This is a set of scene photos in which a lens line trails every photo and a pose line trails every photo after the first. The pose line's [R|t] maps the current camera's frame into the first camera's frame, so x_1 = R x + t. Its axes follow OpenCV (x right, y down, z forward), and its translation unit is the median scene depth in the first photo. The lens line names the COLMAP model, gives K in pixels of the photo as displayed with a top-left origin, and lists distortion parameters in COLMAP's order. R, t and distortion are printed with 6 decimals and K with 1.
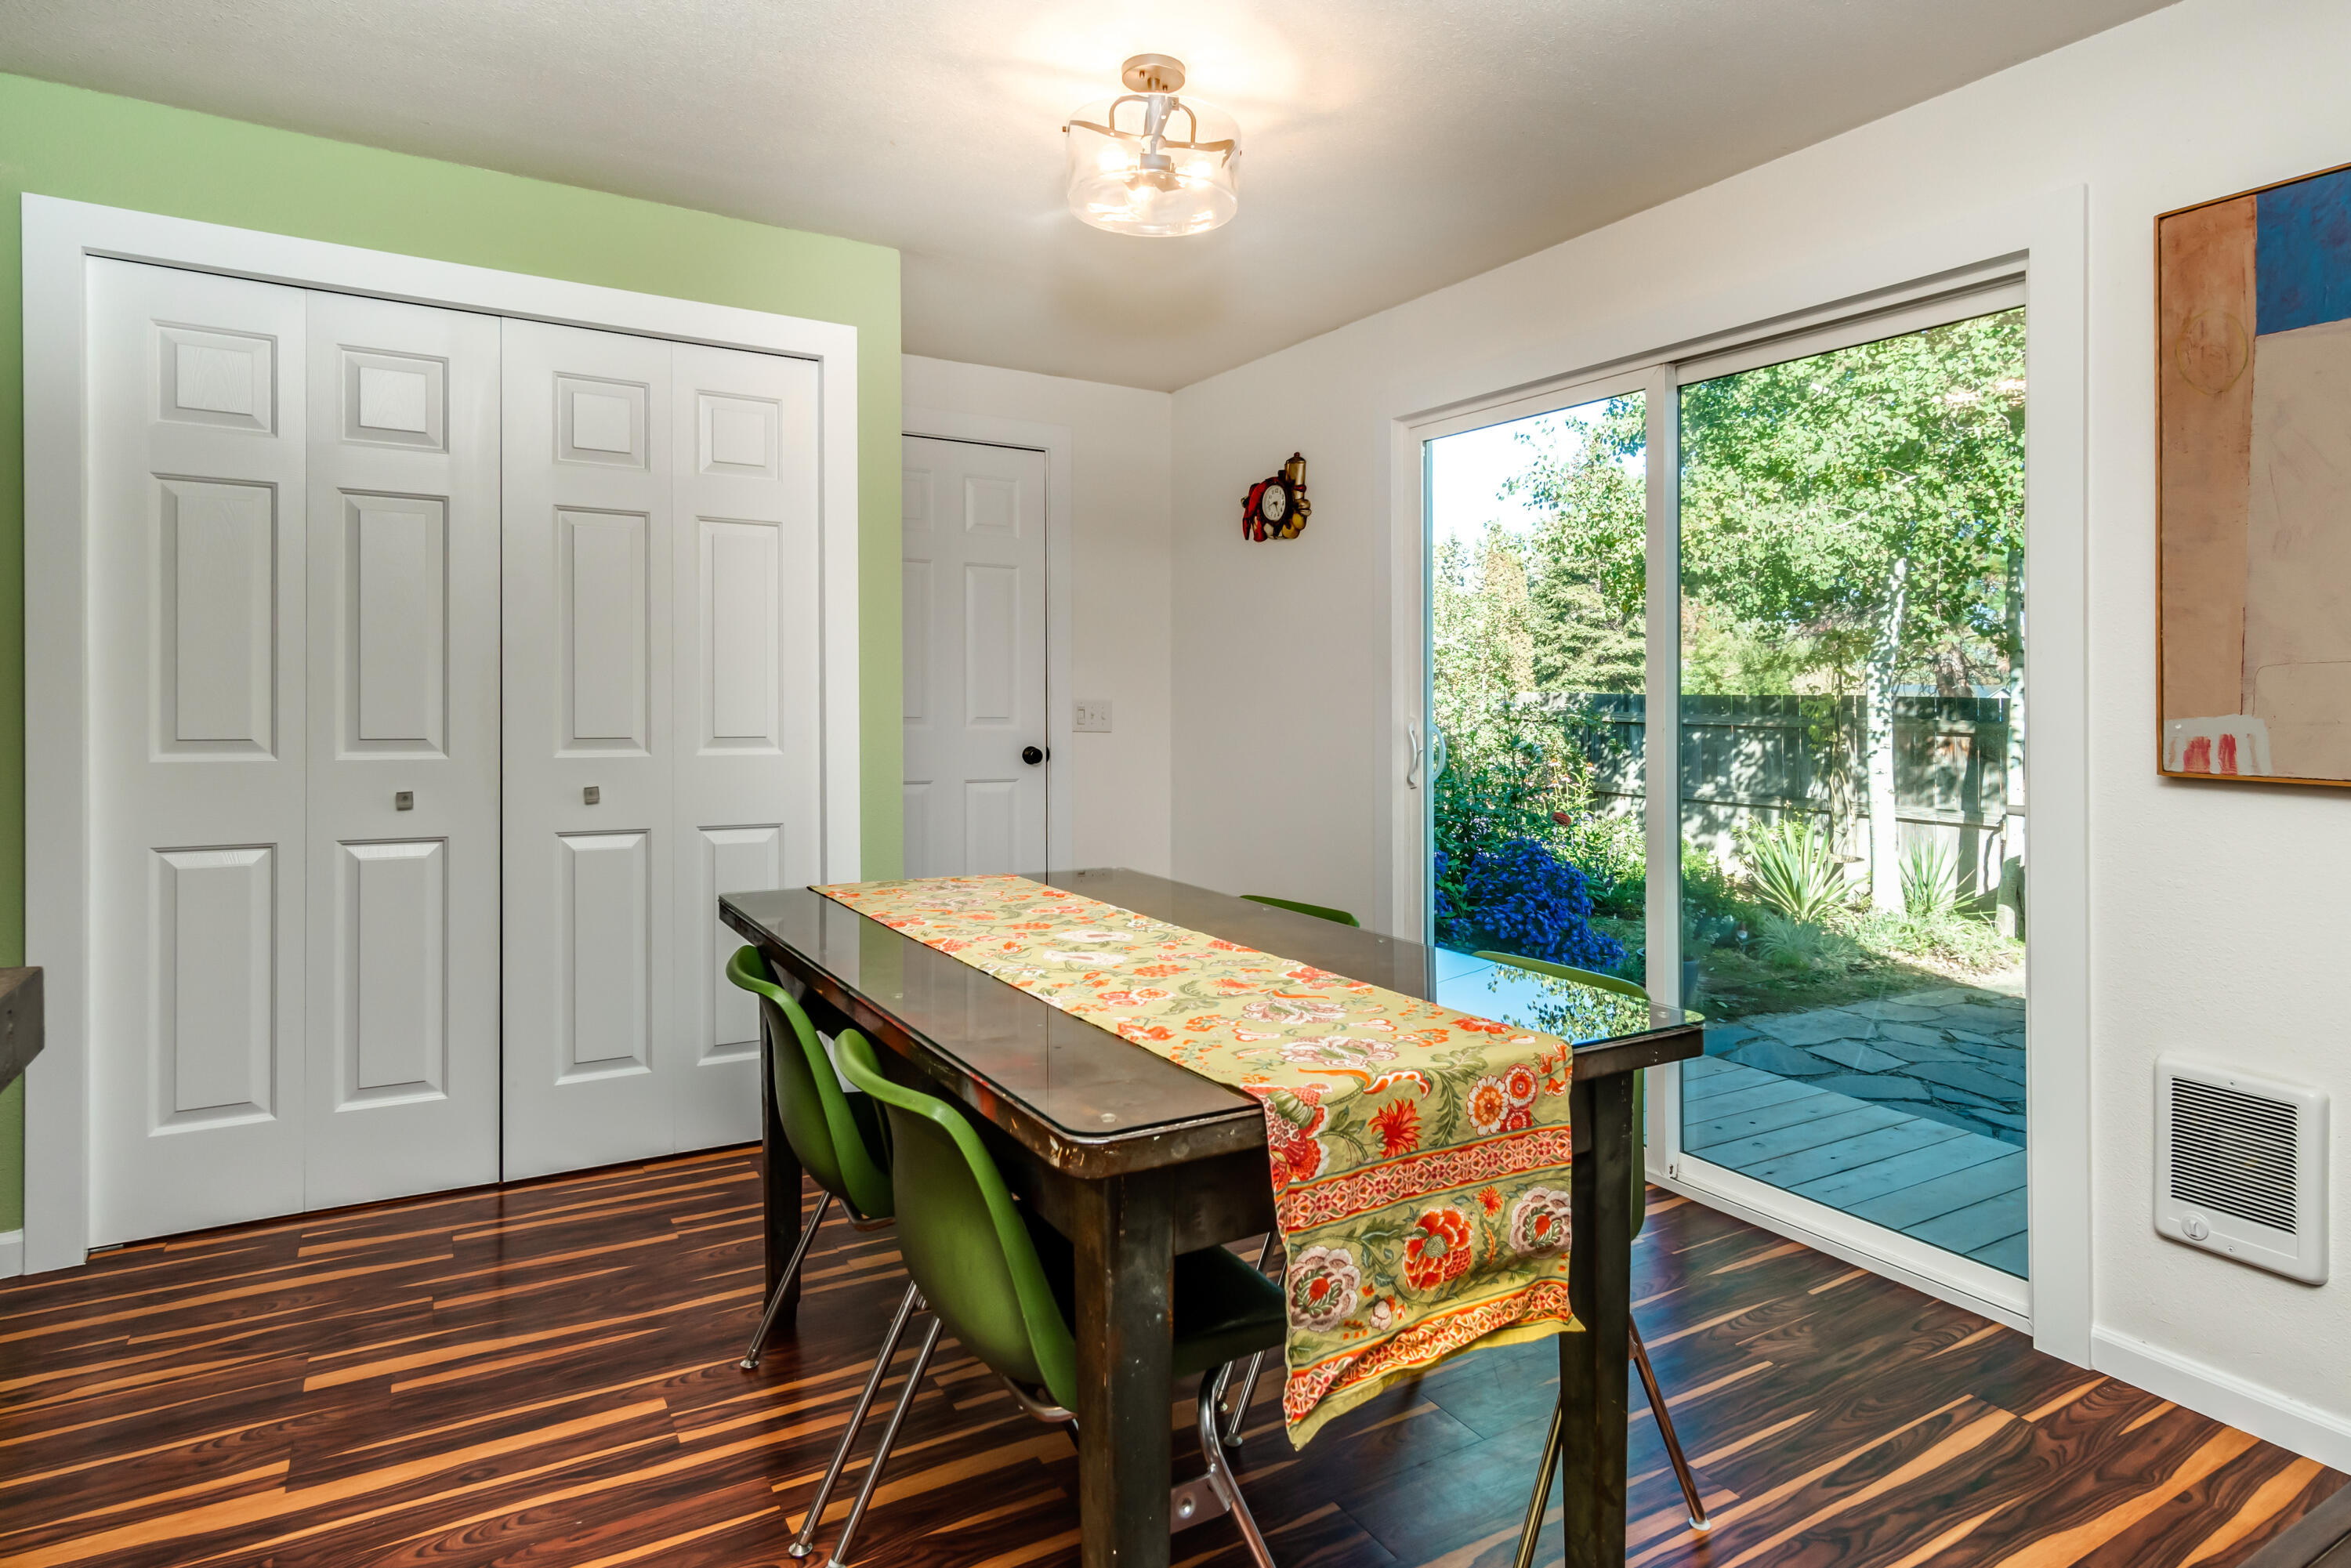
lens RADIAL K [[1273.5, 0, 1183.0], [0, 1273.5, 686.1], [0, 0, 1]] dist [0.007801, 0.001089]
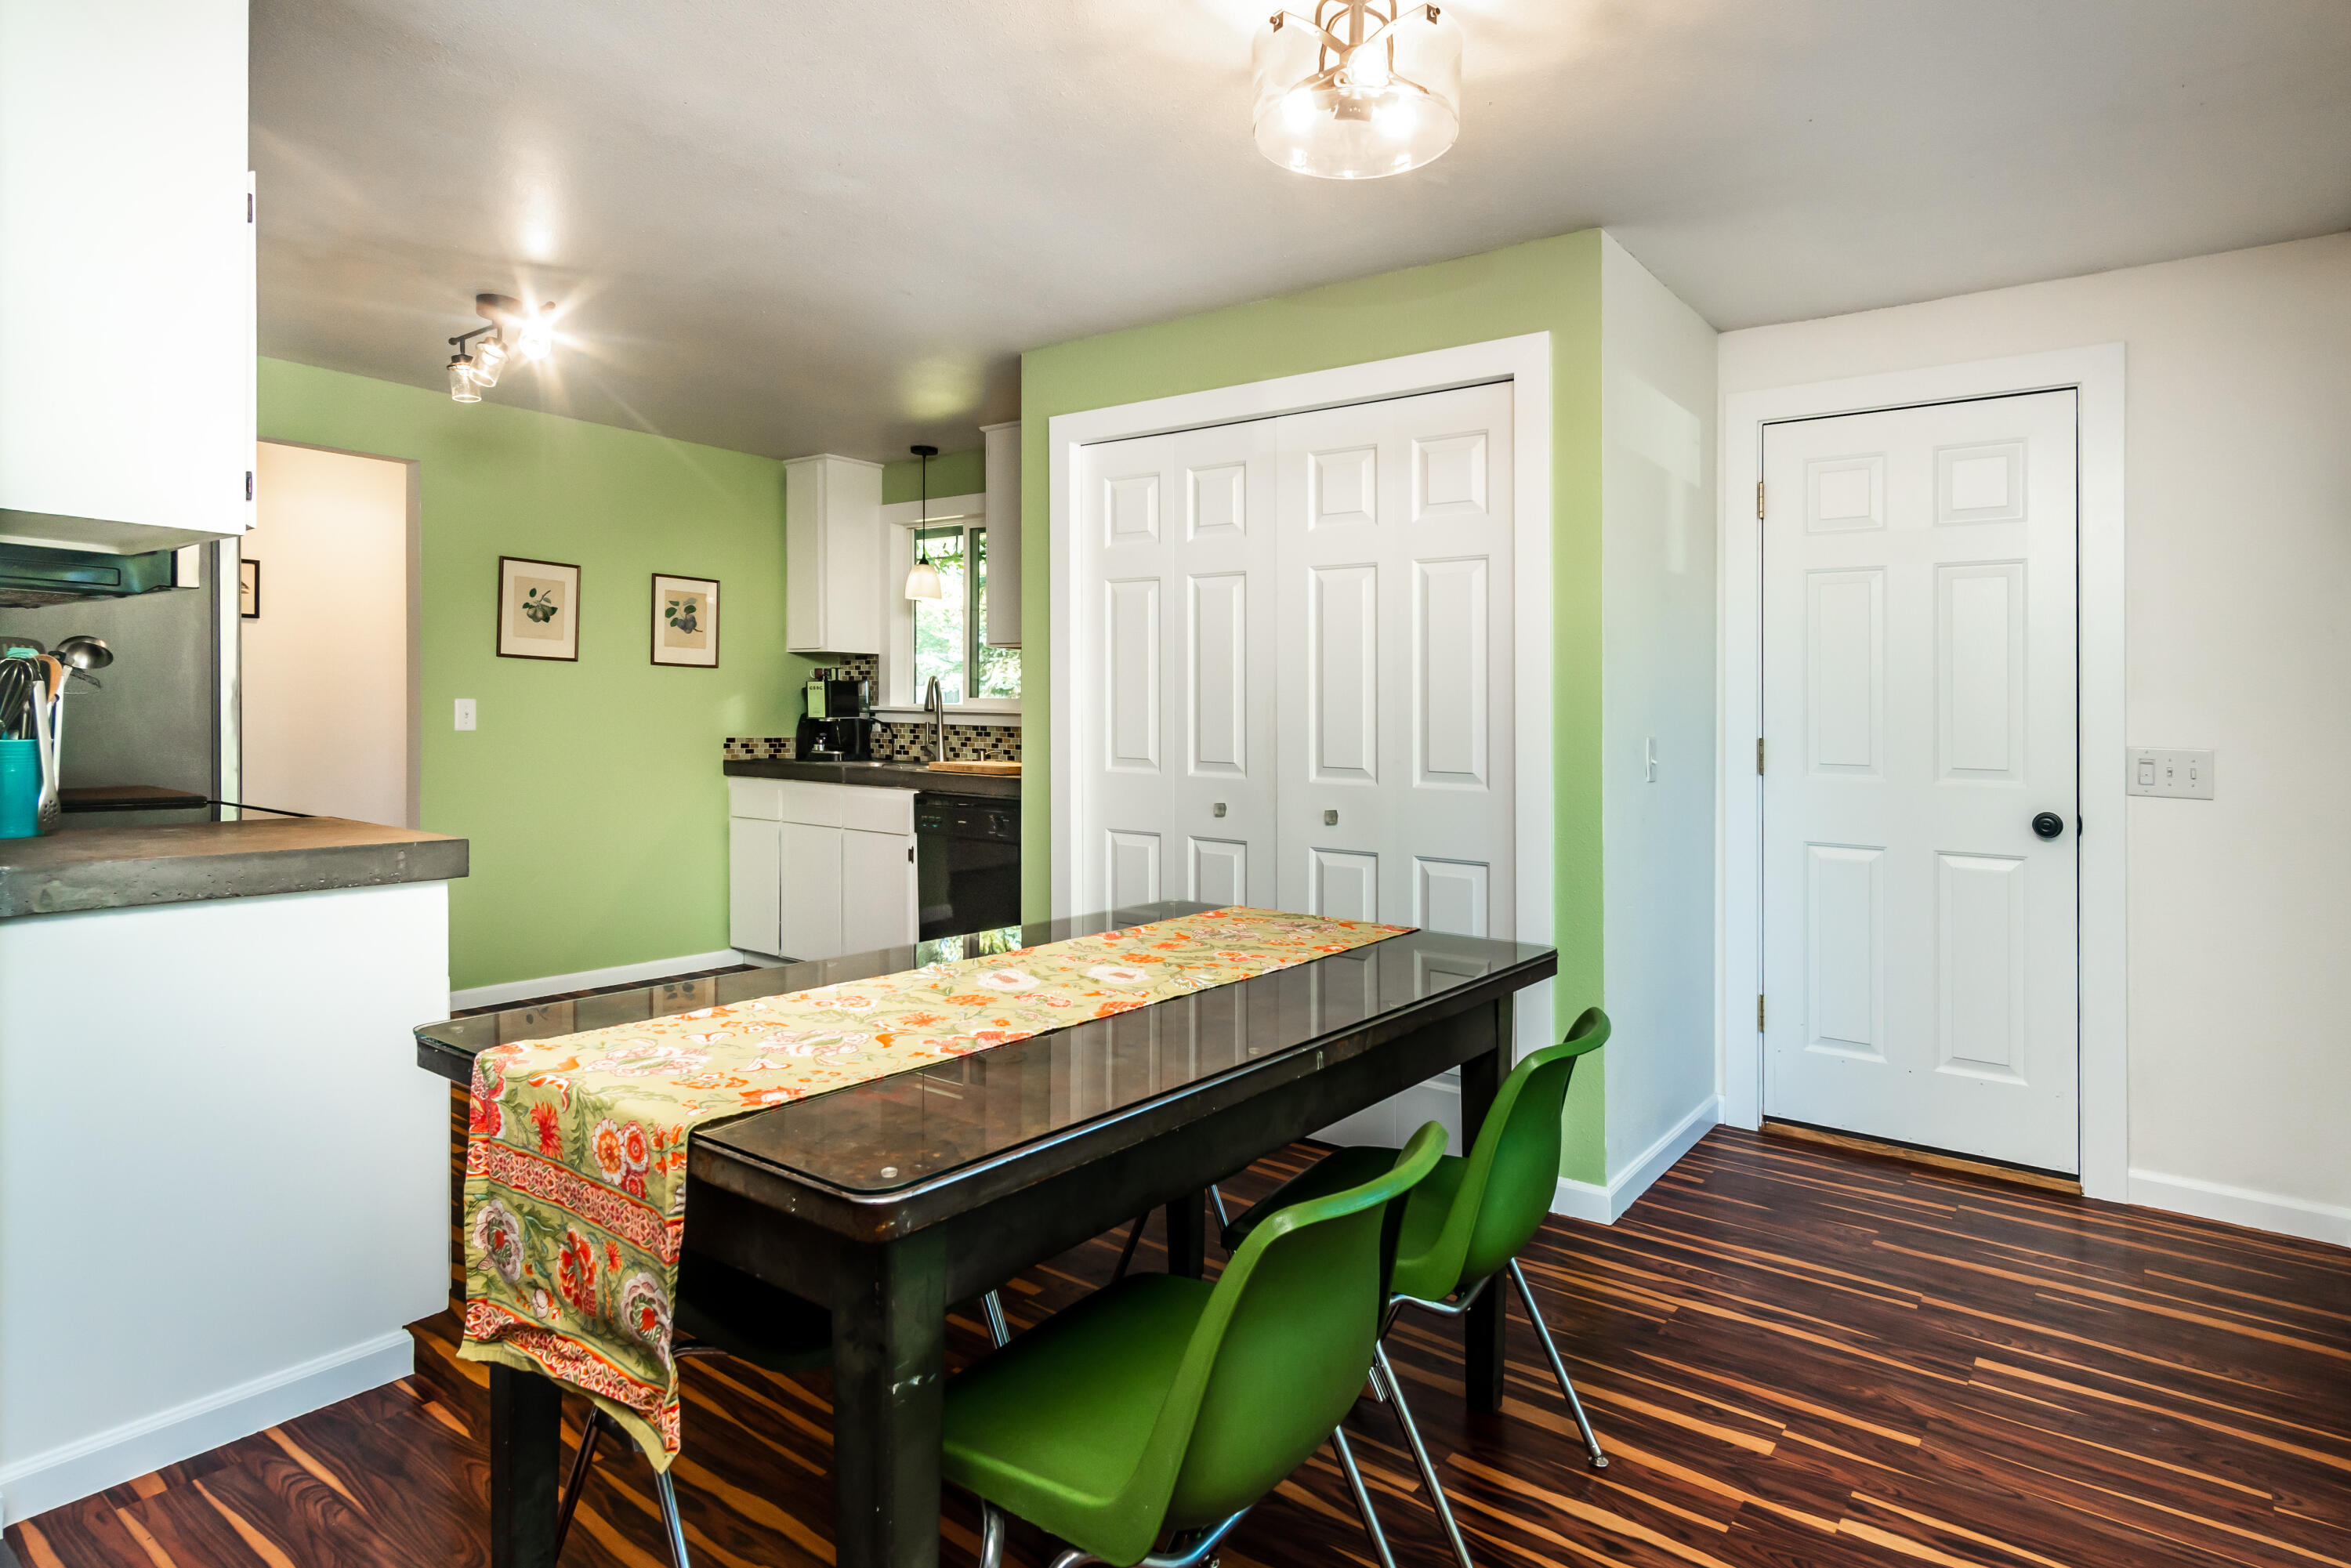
lens RADIAL K [[1273.5, 0, 1186.5], [0, 1273.5, 718.4], [0, 0, 1]] dist [0.007801, 0.001089]
pose [[0.376177, -0.004817, -0.926535, 0.809325], [-0.007218, 0.999941, -0.008129, 0.010303], [0.926520, 0.009746, 0.376120, 0.662450]]
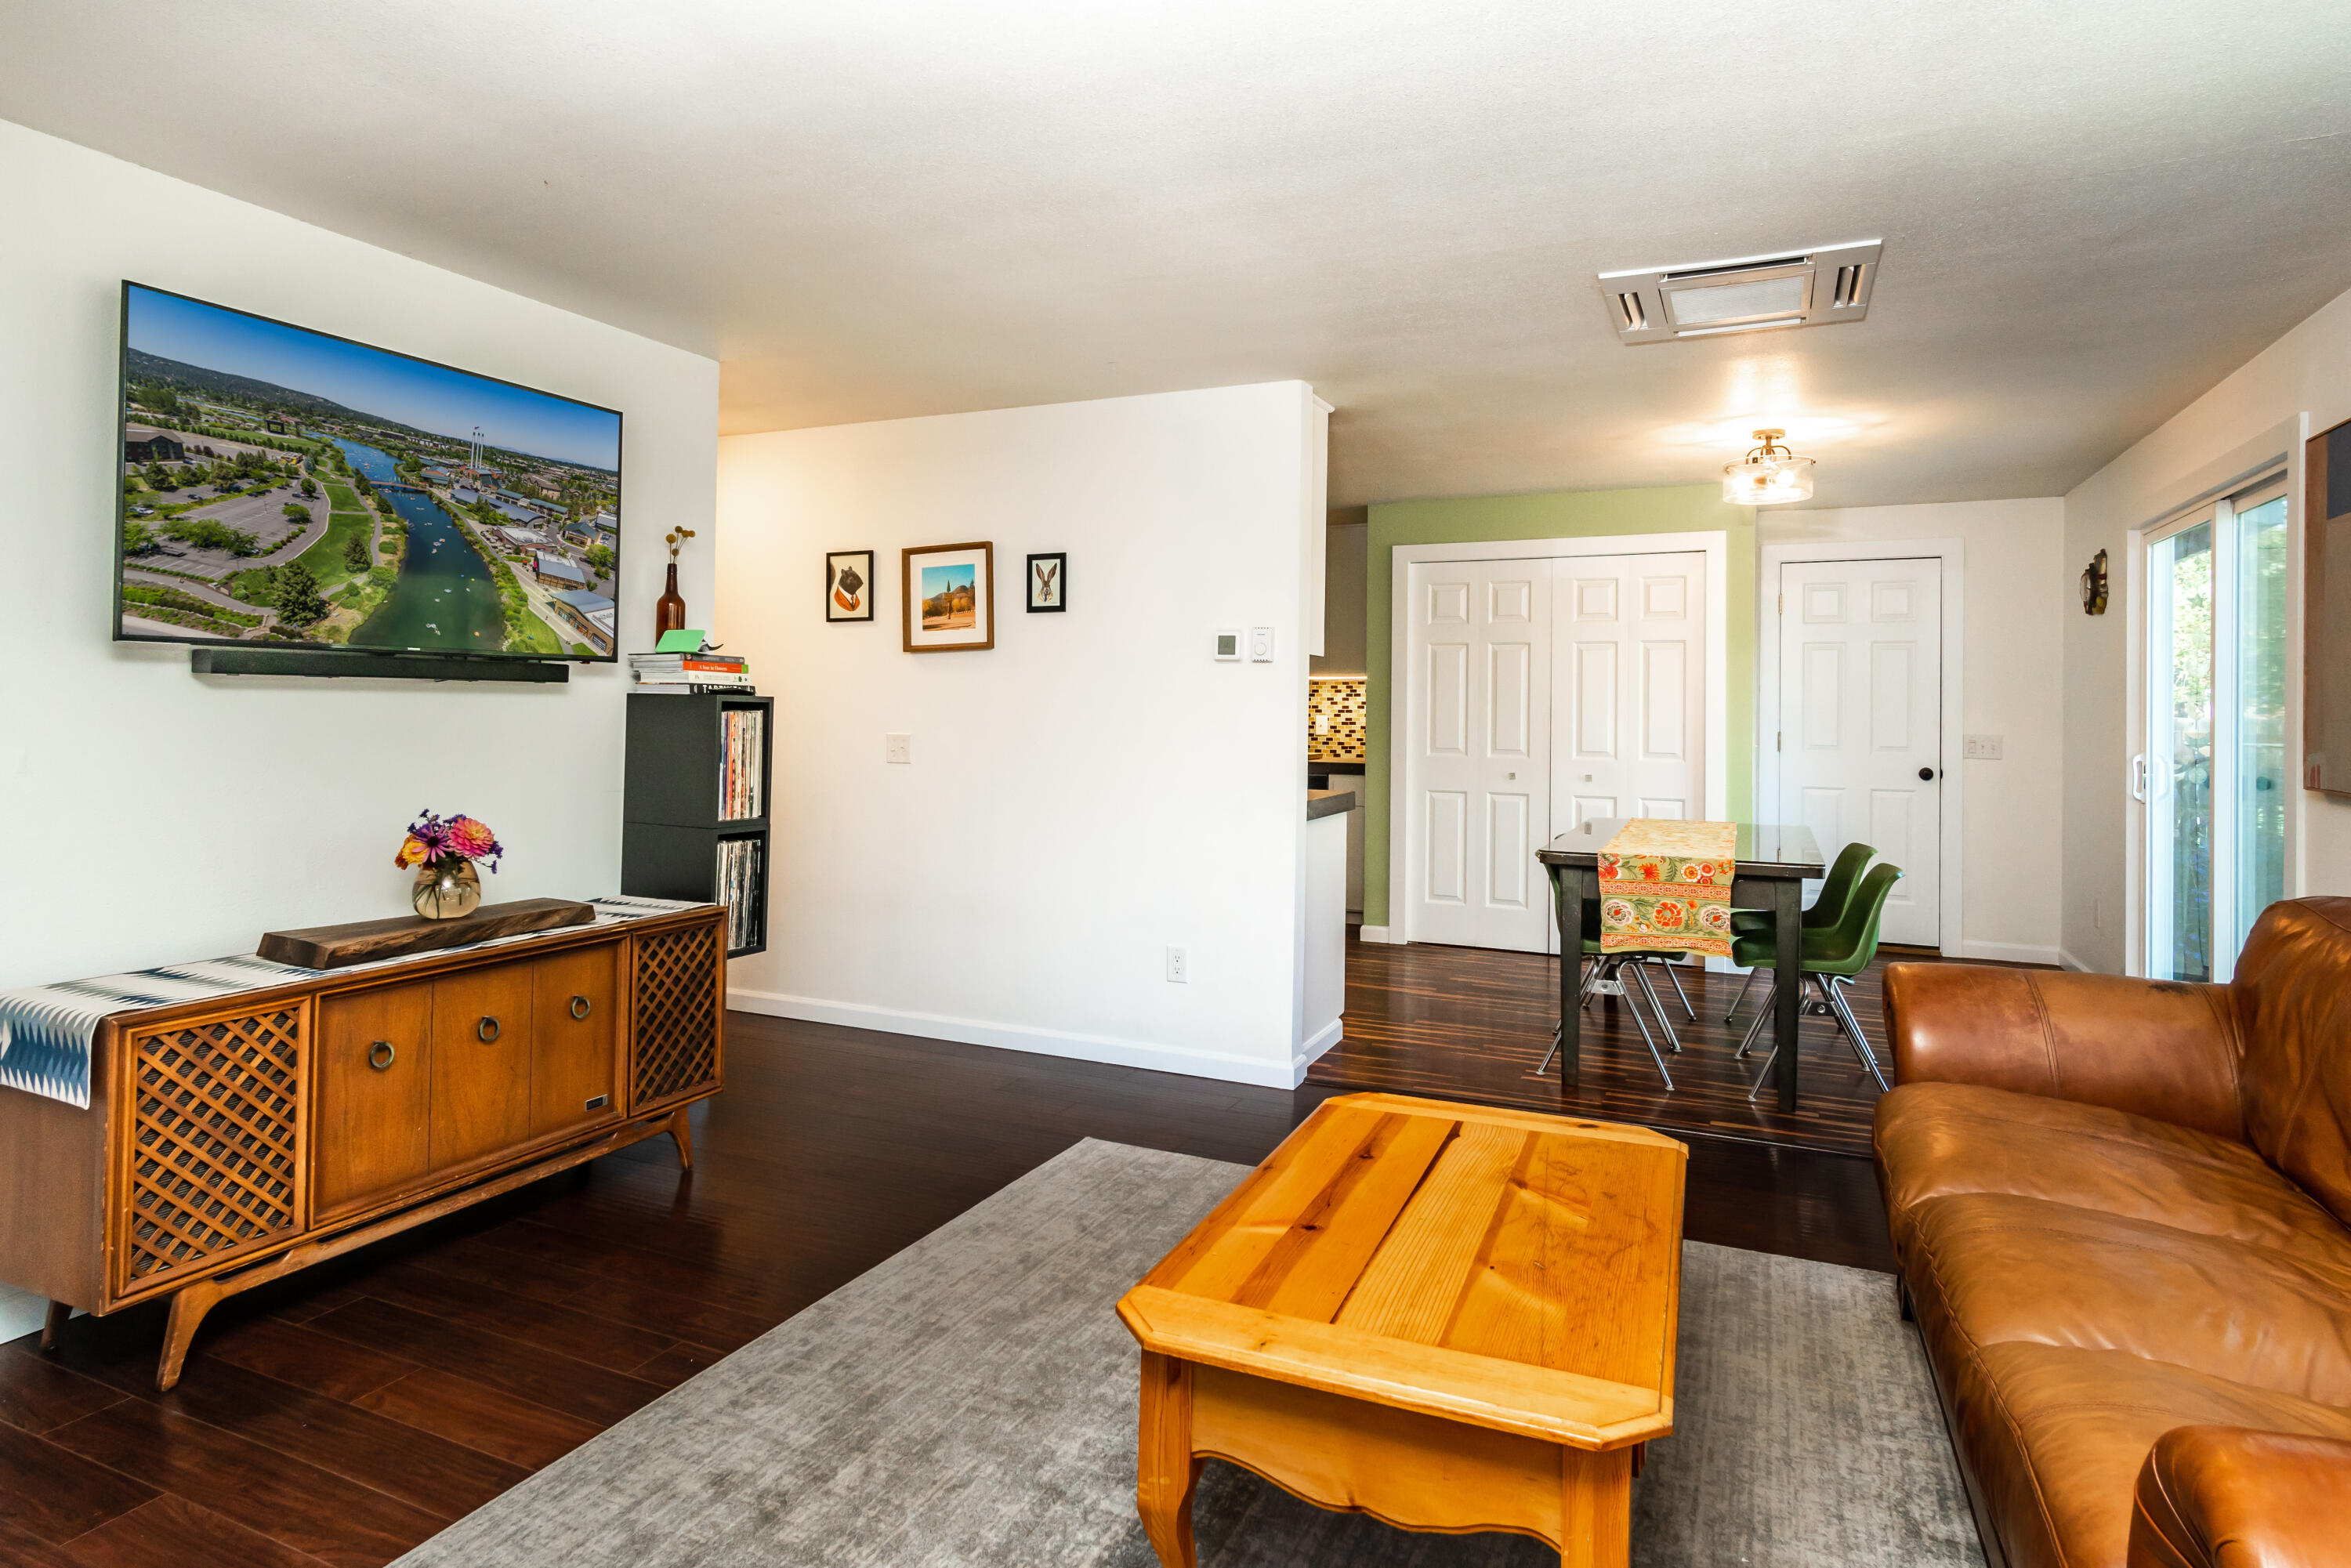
lens RADIAL K [[1273.5, 0, 1221.2], [0, 1273.5, 714.6], [0, 0, 1]] dist [0.007801, 0.001089]
pose [[0.585157, -0.003115, -0.810914, 1.309118], [0.004509, 0.999990, -0.000587, -0.032444], [0.810907, -0.003313, 0.585165, -1.075376]]
